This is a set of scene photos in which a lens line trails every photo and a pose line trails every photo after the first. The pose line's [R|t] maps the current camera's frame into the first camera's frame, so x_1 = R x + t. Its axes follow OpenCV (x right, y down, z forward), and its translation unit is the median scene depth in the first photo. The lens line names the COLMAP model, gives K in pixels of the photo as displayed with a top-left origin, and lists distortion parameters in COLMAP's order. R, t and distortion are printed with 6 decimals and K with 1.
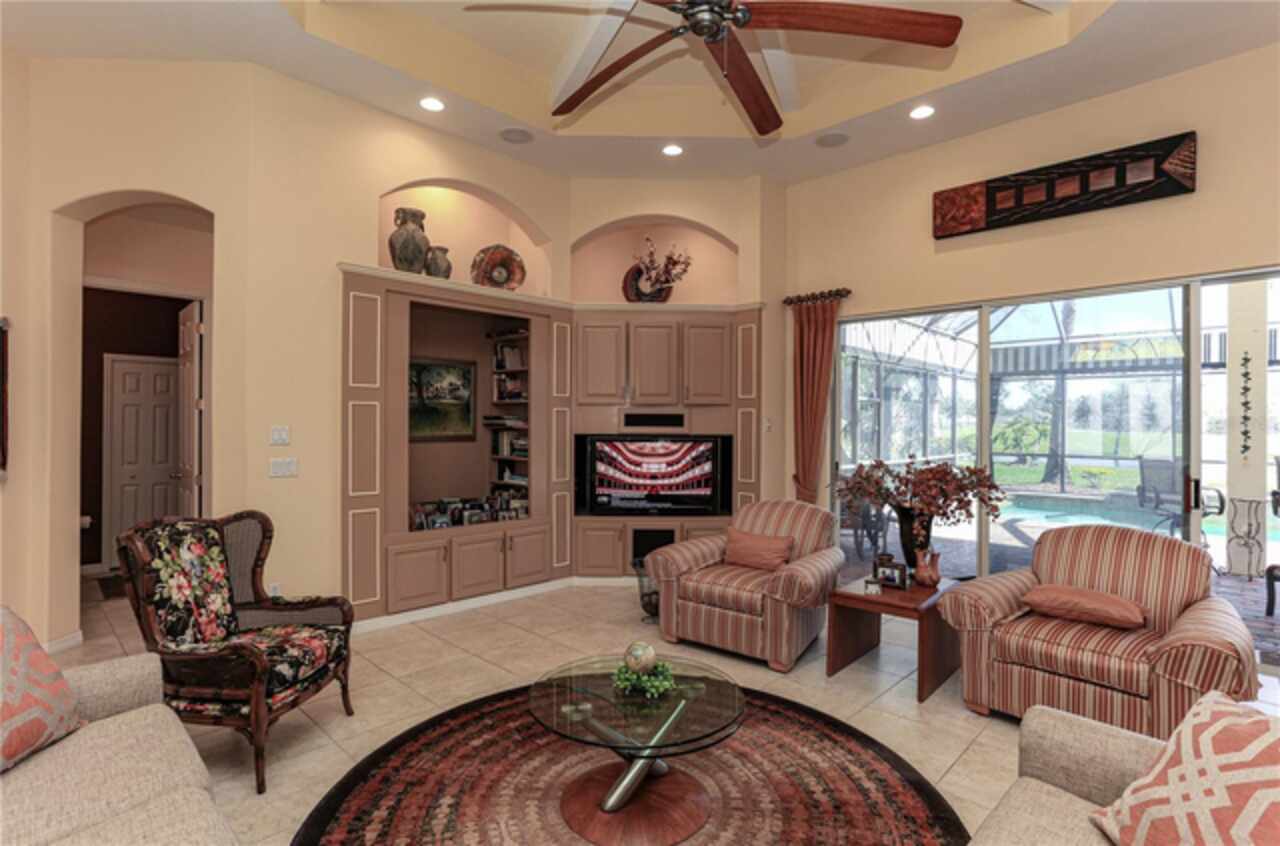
lens RADIAL K [[643.5, 0, 640.0], [0, 643.5, 423.0], [0, 0, 1]] dist [-0.046470, 0.043959]
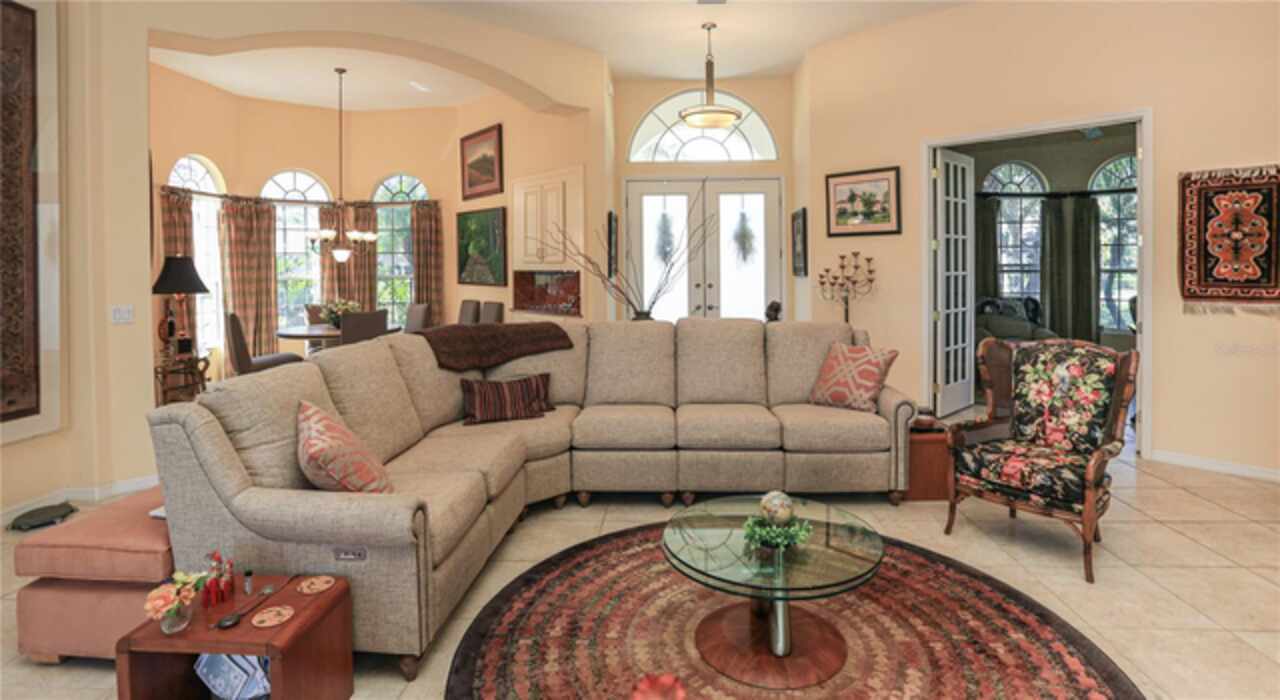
lens RADIAL K [[643.1, 0, 642.2], [0, 643.1, 269.6], [0, 0, 1]] dist [-0.066408, 0.034190]
pose [[-0.759478, 0.007812, -0.650486, 0.359914], [0.007402, 0.999967, 0.003367, 0.001579], [0.650491, -0.002258, -0.759511, 0.741920]]
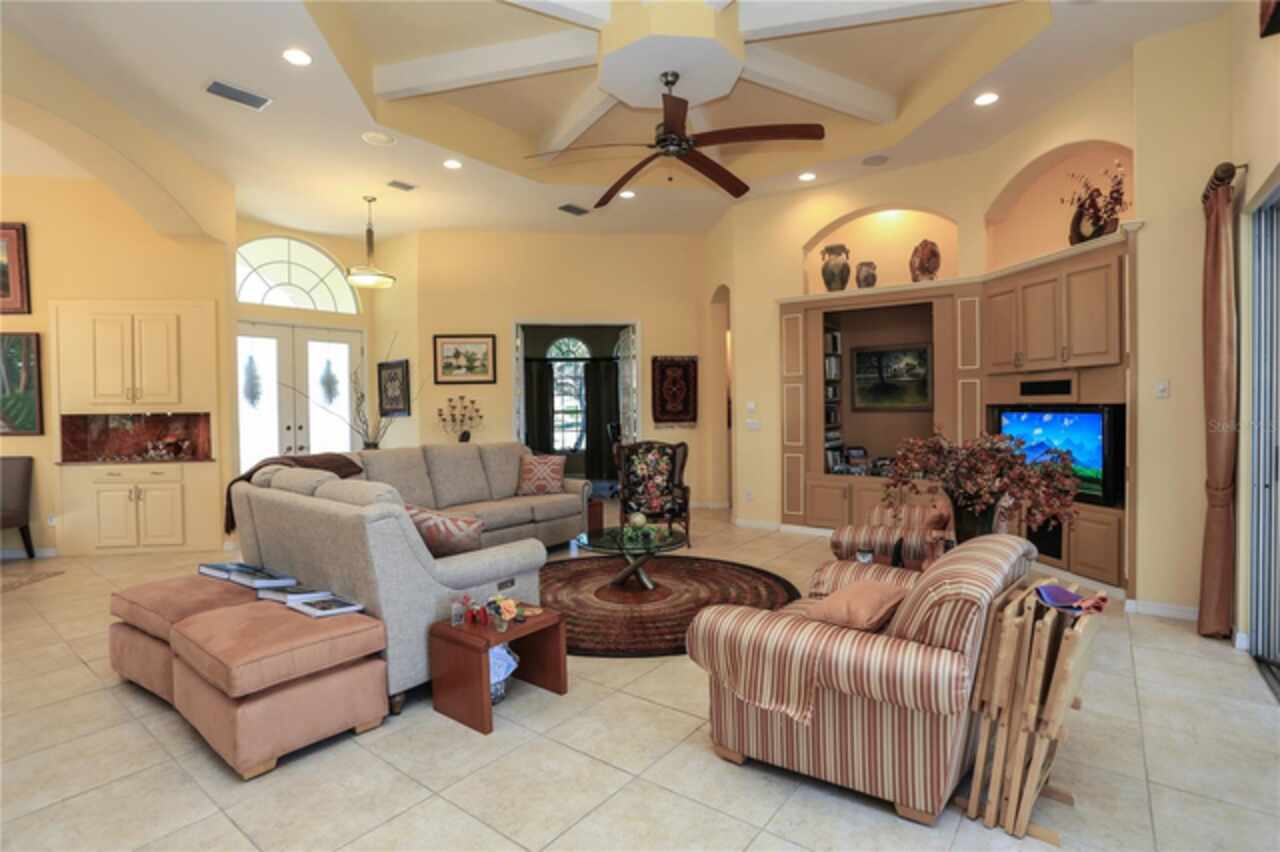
lens RADIAL K [[639.2, 0, 640.0], [0, 639.2, 426.0], [0, 0, 1]] dist [-0.036507, 0.001293]
pose [[0.112740, 0.023559, -0.993345, 0.875401], [0.017603, 0.999515, 0.025703, 0.016441], [0.993469, -0.020384, 0.112271, 0.371488]]
